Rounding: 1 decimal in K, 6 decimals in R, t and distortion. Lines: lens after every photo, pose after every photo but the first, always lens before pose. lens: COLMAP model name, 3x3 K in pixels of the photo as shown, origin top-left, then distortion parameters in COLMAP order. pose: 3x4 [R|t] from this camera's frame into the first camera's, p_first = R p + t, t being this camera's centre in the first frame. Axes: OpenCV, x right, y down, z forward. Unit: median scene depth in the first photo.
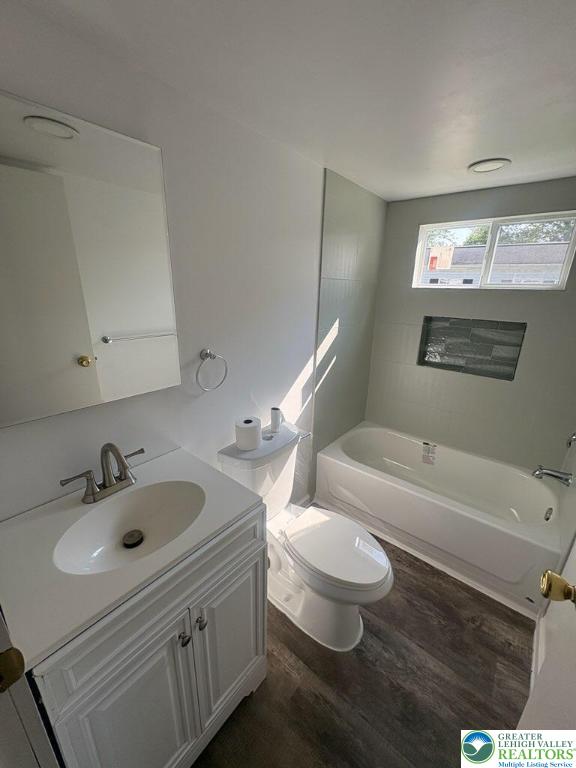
lens RADIAL K [[307.1, 0, 288.0], [0, 307.1, 384.0], [0, 0, 1]] dist [-0.000380, -0.000086]
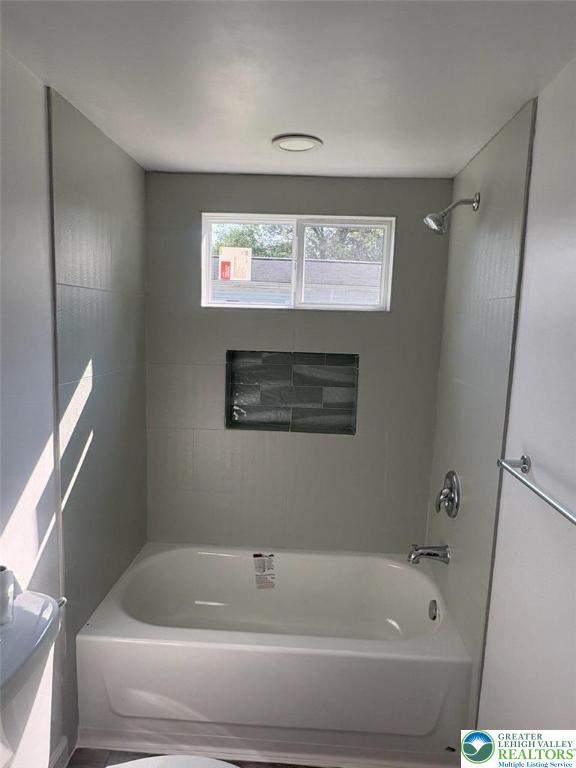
lens RADIAL K [[514.0, 0, 287.4], [0, 514.0, 386.6], [0, 0, 1]] dist [0.004129, 0.000352]
pose [[0.808549, -0.074743, 0.583662, -0.080276], [0.166070, 0.980563, -0.104488, -0.019036], [-0.564508, 0.181412, 0.805246, 0.101695]]
